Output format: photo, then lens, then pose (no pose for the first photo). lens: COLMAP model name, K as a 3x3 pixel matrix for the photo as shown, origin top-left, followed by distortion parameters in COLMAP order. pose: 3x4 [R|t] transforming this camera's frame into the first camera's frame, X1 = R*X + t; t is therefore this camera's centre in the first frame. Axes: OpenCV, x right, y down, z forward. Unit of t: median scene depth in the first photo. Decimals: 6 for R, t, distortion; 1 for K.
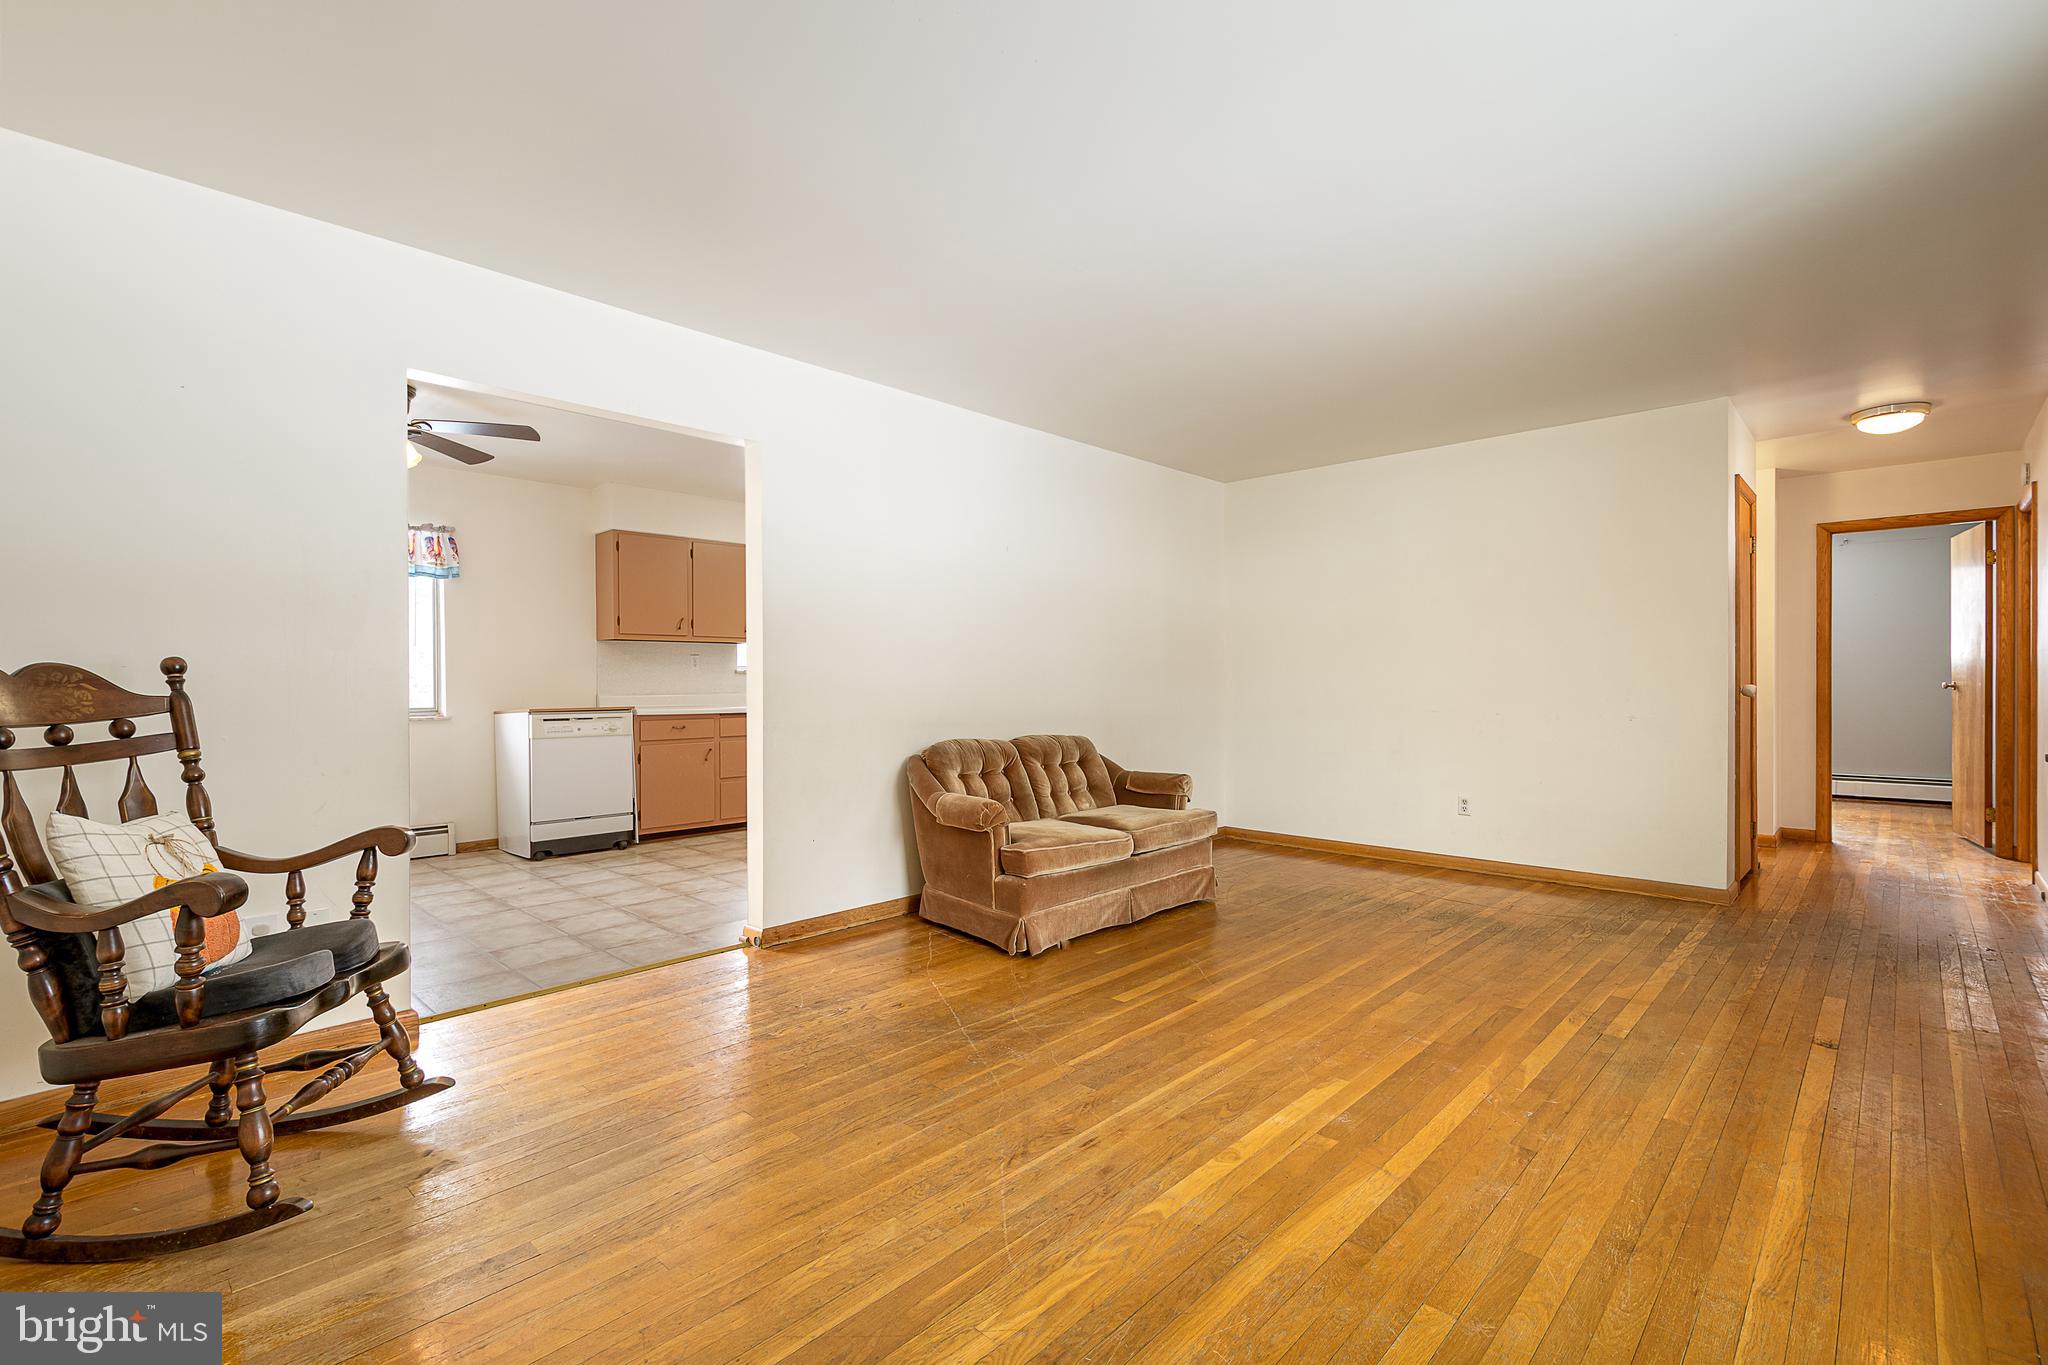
lens RADIAL K [[914.0, 0, 1010.3], [0, 914.0, 680.6], [0, 0, 1]] dist [0.010543, -0.000410]
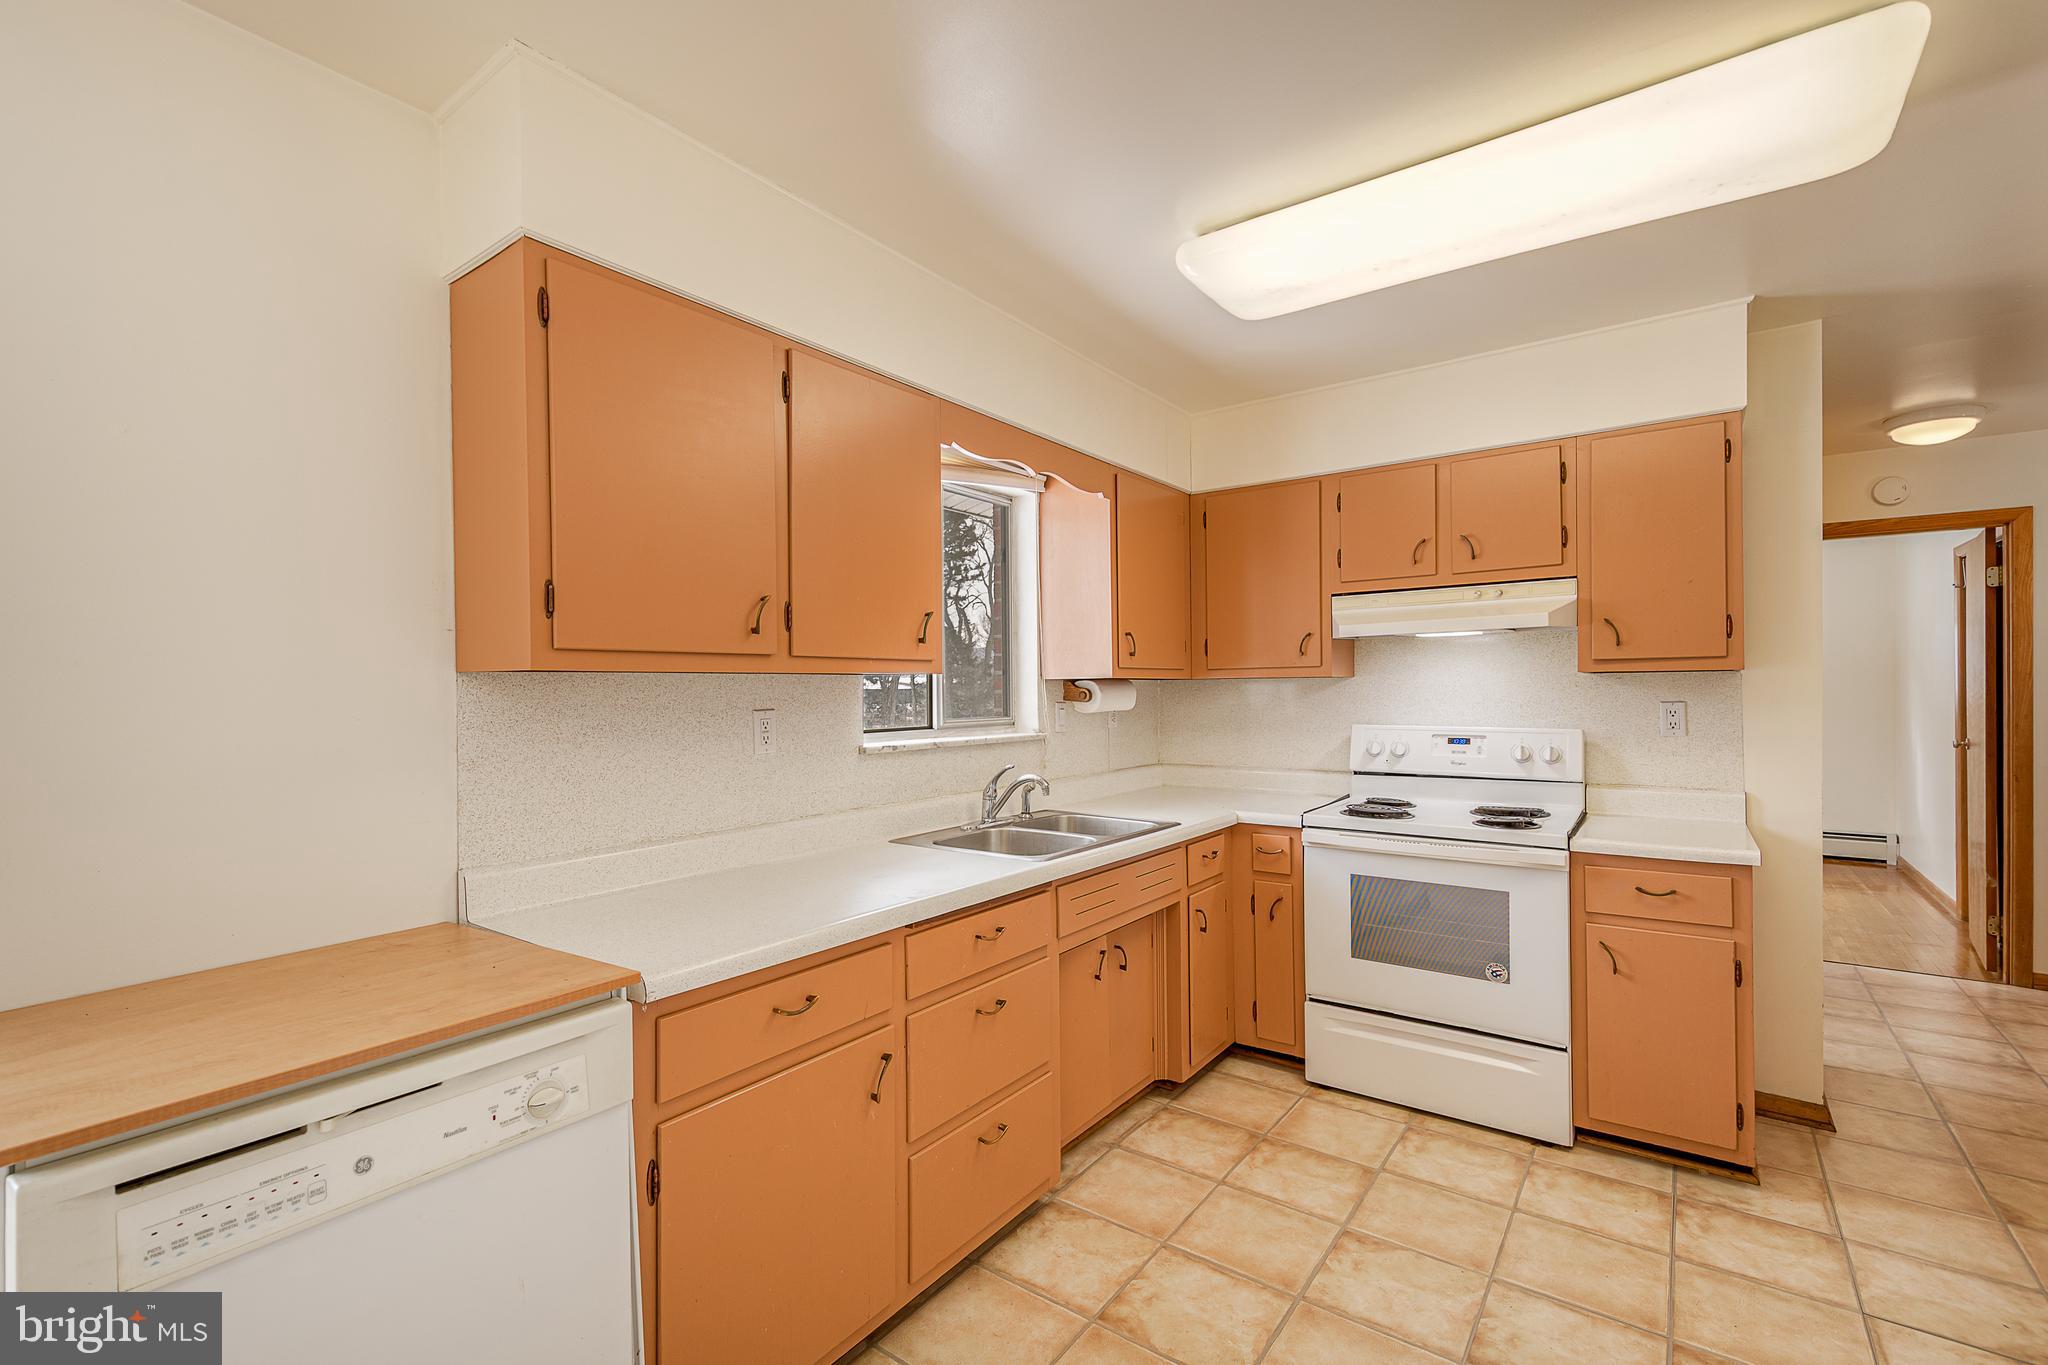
lens RADIAL K [[889.8, 0, 1018.3], [0, 889.8, 692.5], [0, 0, 1]] dist [0.000827, -0.000597]
pose [[0.992490, -0.001466, 0.122314, -0.358561], [0.000910, 0.999989, 0.004599, -0.043820], [-0.122319, -0.004453, 0.992481, 0.802041]]
